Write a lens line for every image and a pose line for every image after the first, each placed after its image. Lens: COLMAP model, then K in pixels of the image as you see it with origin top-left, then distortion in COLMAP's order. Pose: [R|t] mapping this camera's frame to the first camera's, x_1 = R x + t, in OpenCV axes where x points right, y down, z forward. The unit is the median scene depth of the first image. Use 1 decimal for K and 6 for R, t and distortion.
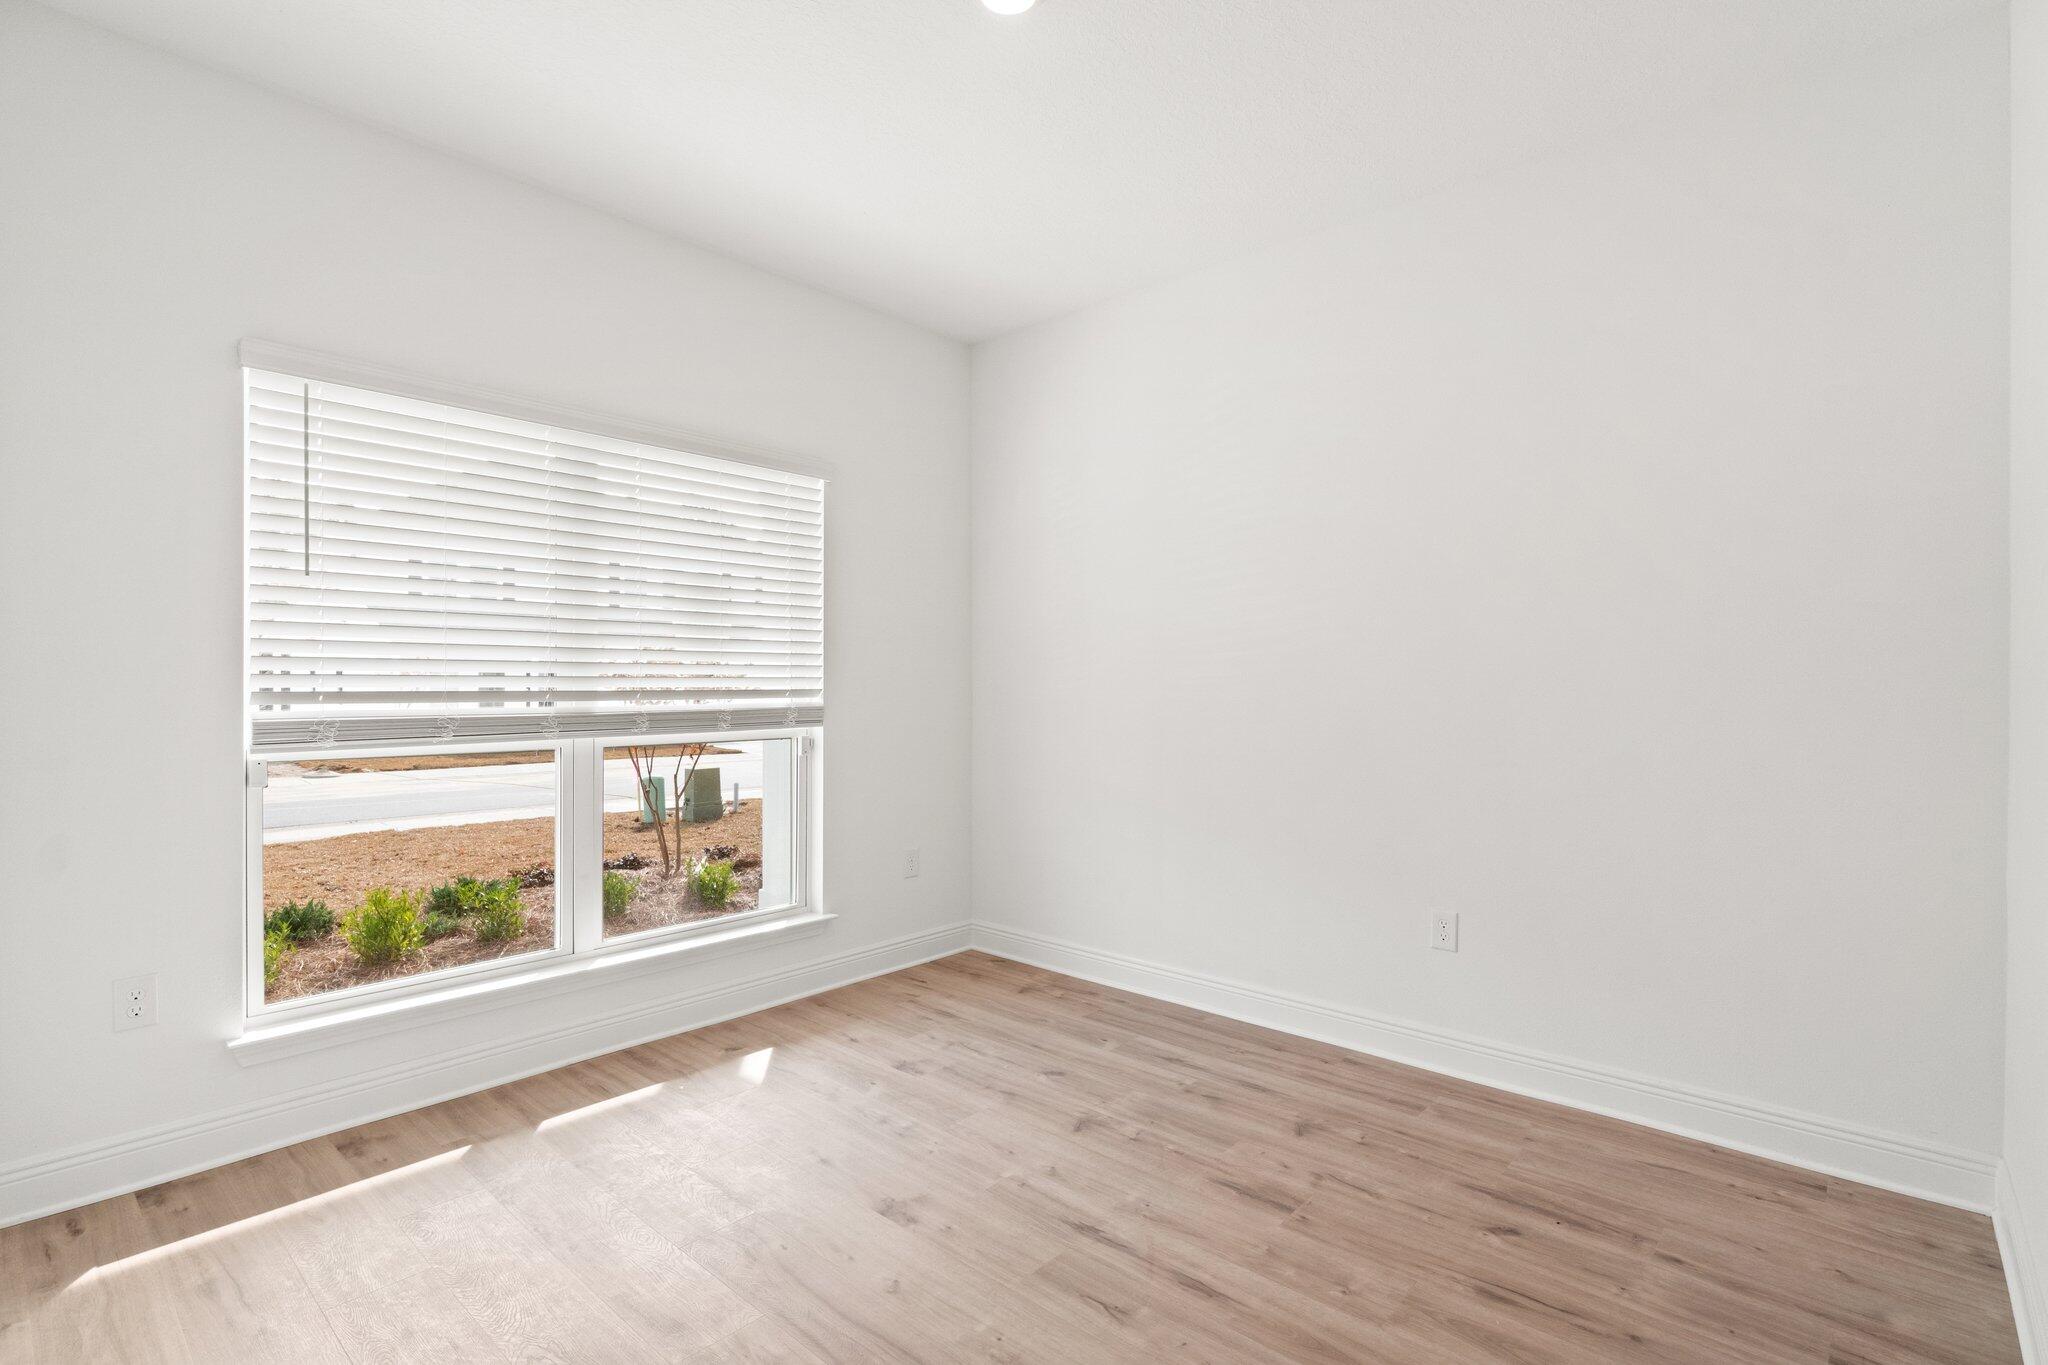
lens RADIAL K [[969.3, 0, 1024.0], [0, 969.3, 682.5], [0, 0, 1]] dist [0.003253, 0.000505]
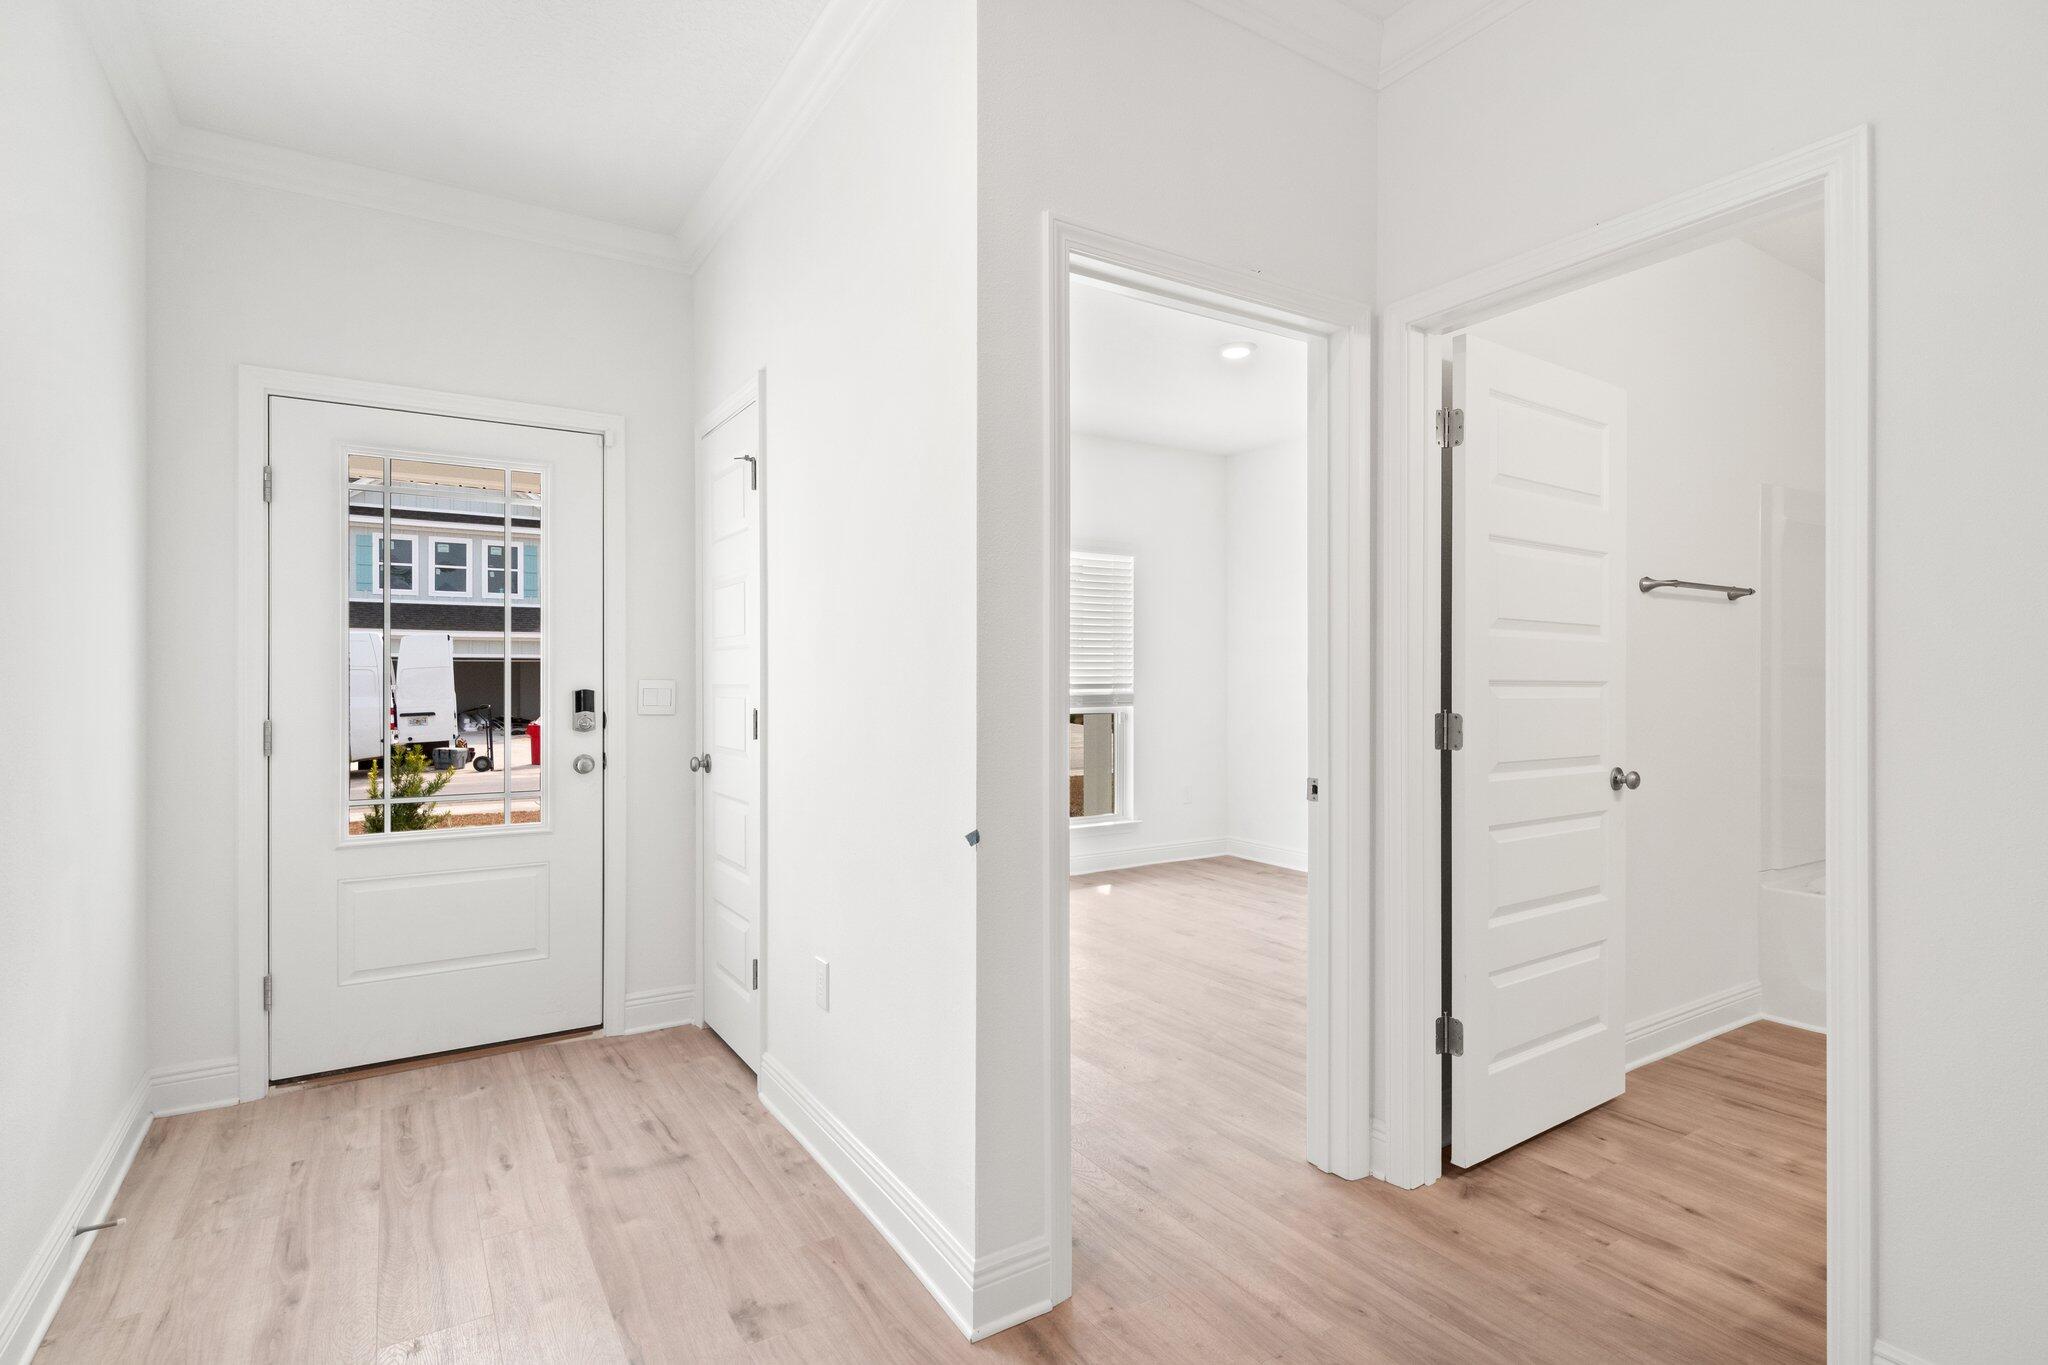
lens RADIAL K [[969.3, 0, 1024.0], [0, 969.3, 682.5], [0, 0, 1]] dist [0.003253, 0.000505]
pose [[0.961505, -0.001476, -0.274784, 0.062752], [0.003817, 0.999961, 0.007988, -0.007875], [0.274762, -0.008729, 0.961473, -0.600457]]
